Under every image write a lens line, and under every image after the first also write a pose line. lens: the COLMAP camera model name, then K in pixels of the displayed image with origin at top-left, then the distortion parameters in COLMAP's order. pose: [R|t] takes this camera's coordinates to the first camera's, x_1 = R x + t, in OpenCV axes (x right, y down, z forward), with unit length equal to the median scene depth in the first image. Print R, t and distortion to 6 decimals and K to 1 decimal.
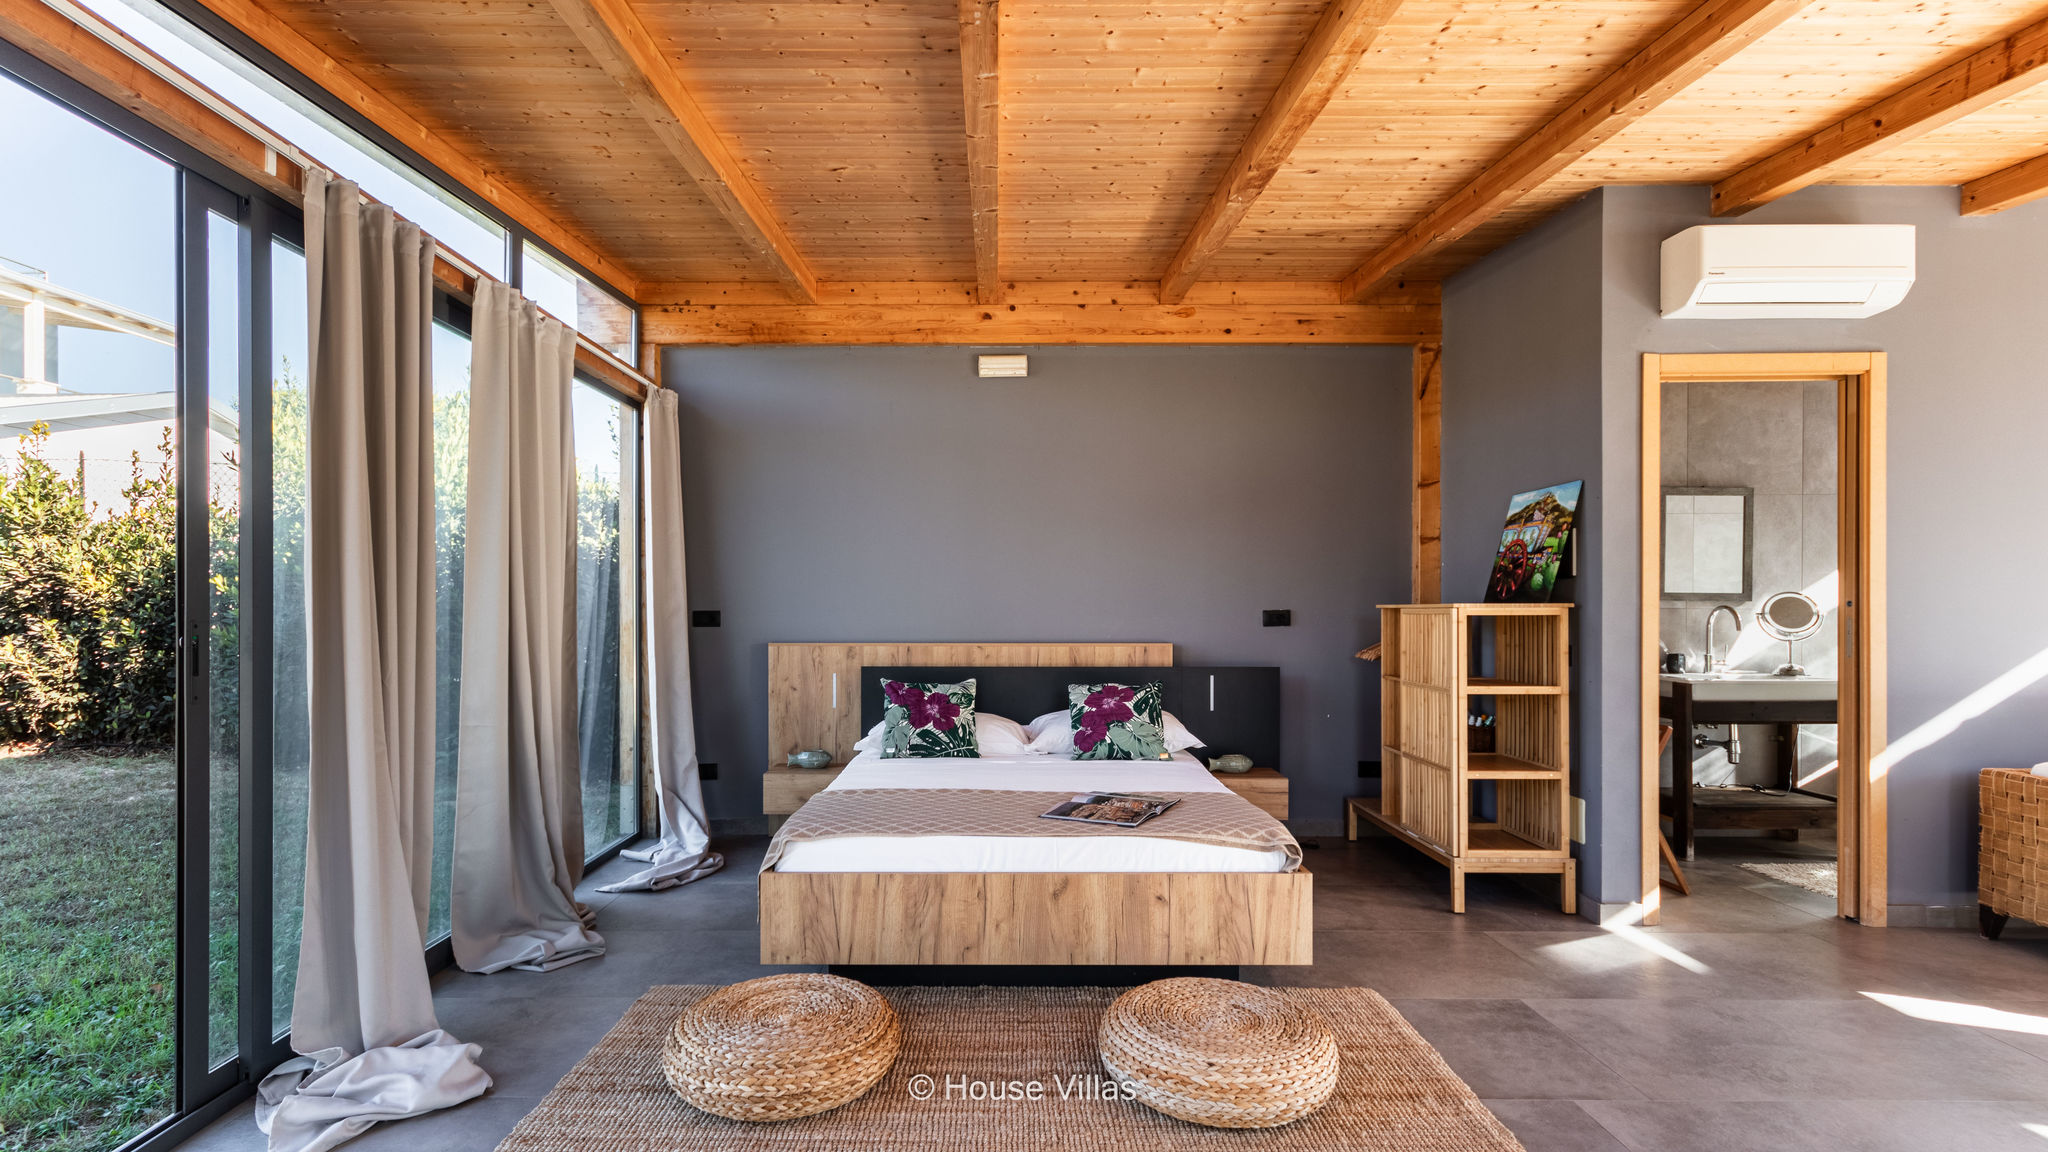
lens RADIAL K [[950.6, 0, 1018.4], [0, 950.6, 607.9], [0, 0, 1]] dist [0.003161, 0.000599]
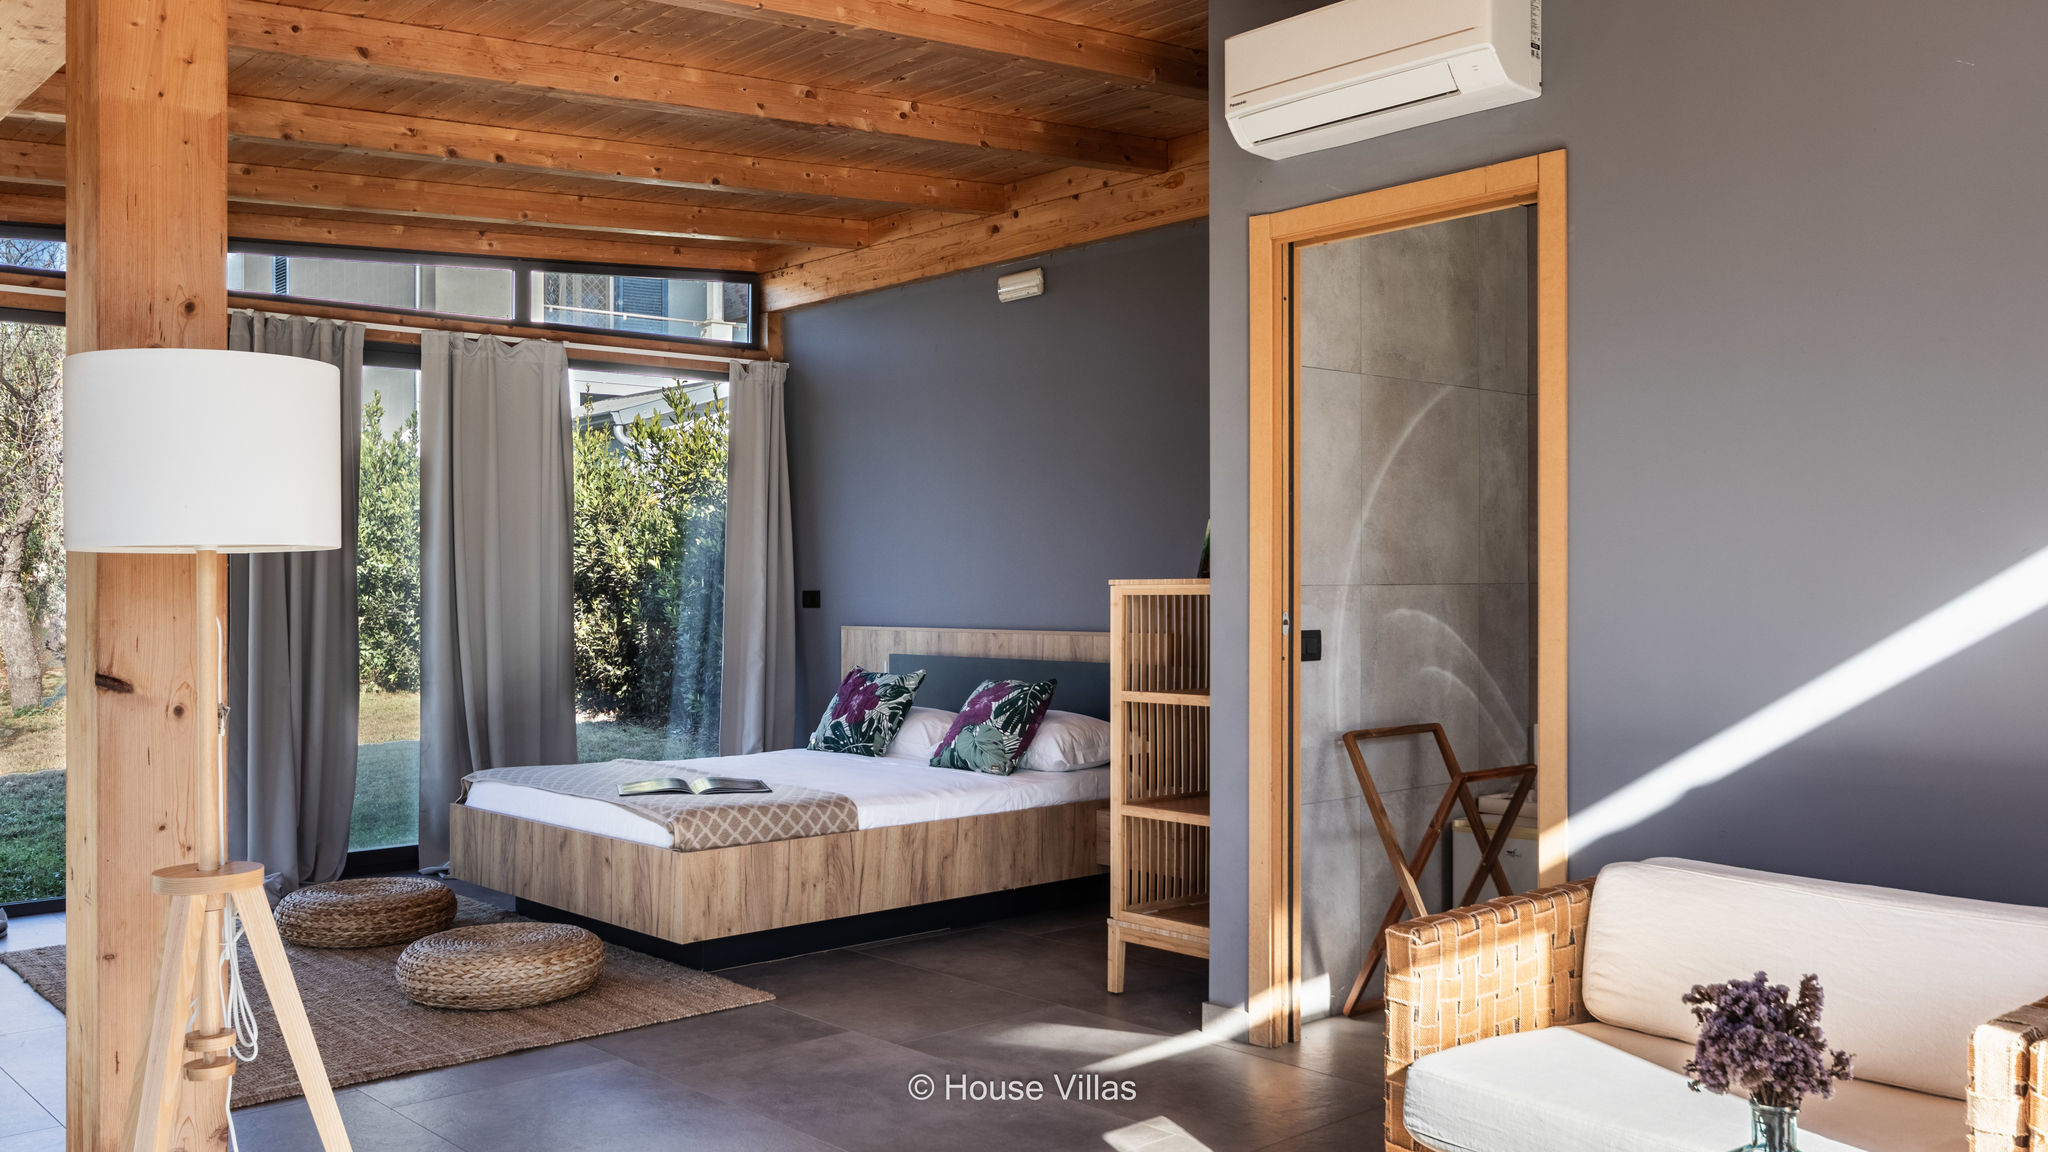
lens RADIAL K [[1702.3, 0, 1024.0], [0, 1702.3, 576.0], [0, 0, 1]] dist [0.003406, -0.004234]
pose [[0.675505, -0.008730, -0.737303, 1.059519], [0.006649, 0.999961, -0.005748, -0.000104], [0.737325, -0.001020, 0.675537, 0.029147]]
